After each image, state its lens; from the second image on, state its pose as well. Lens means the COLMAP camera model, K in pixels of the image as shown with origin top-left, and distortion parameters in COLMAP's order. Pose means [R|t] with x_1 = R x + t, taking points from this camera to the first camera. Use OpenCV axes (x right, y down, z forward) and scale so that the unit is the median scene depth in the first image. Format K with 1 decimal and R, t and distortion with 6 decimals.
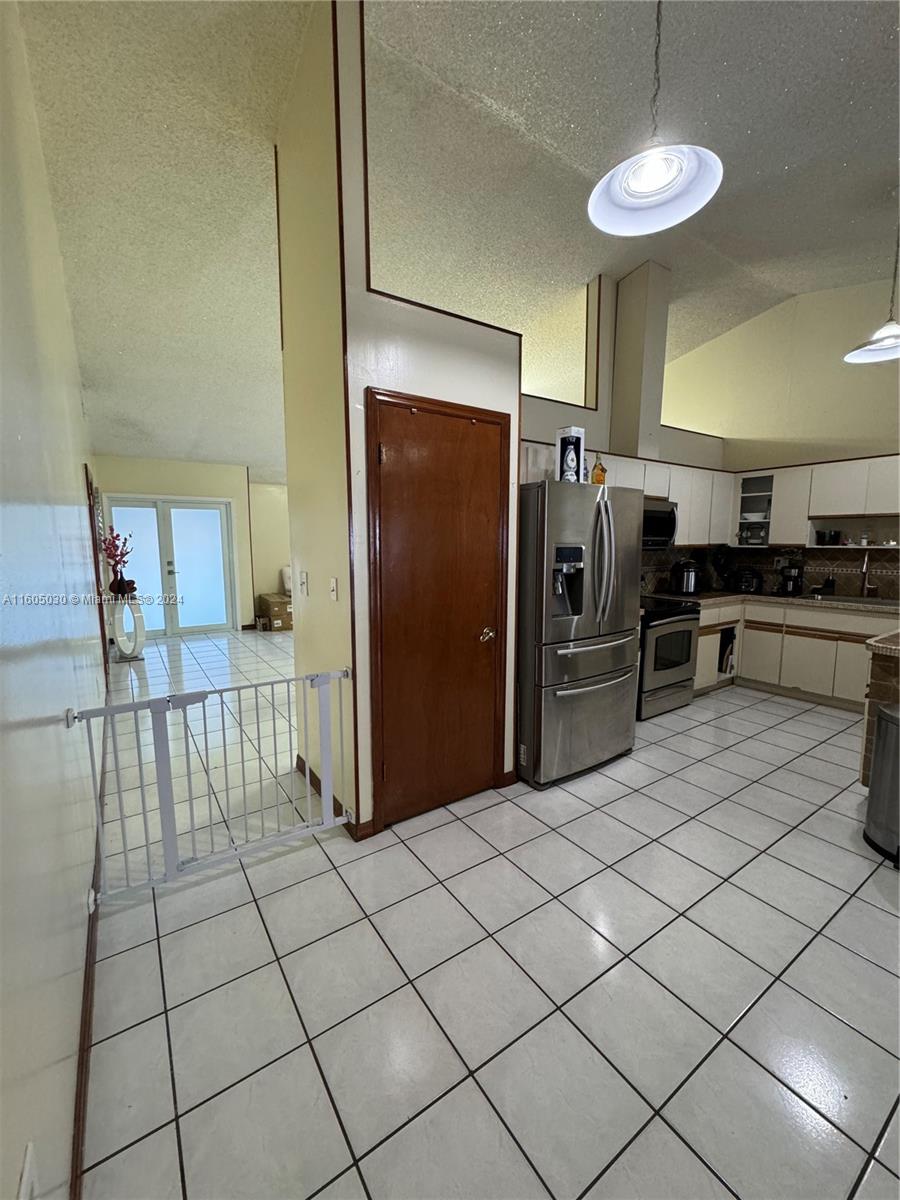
lens RADIAL K [[482.1, 0, 449.1], [0, 482.1, 601.5], [0, 0, 1]] dist [0.001425, -0.000362]
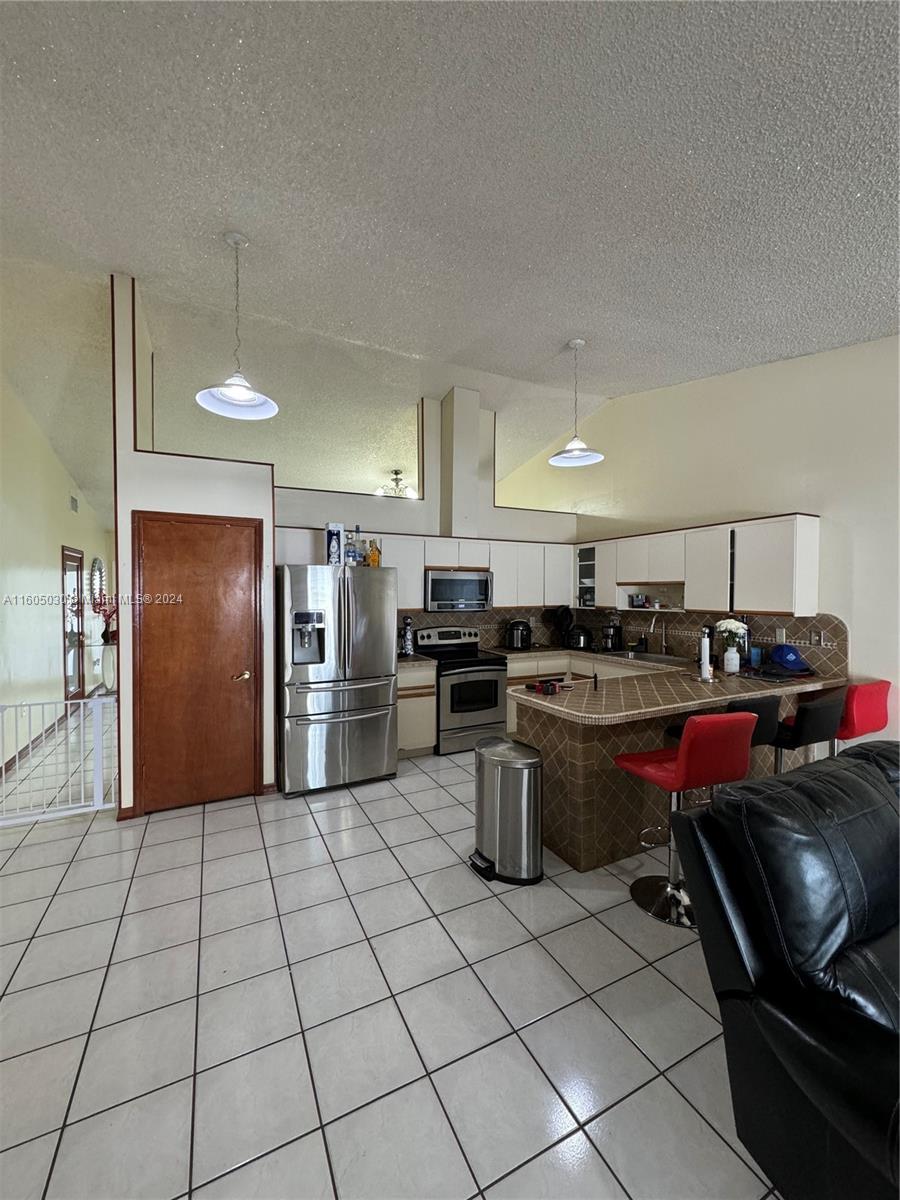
lens RADIAL K [[482.1, 0, 459.0], [0, 482.1, 602.0], [0, 0, 1]] dist [0.001425, -0.000362]
pose [[0.991411, 0.002864, -0.130753, 0.555205], [-0.016913, 0.994173, -0.106465, -0.002914], [0.129686, 0.107762, 0.985682, -0.185188]]
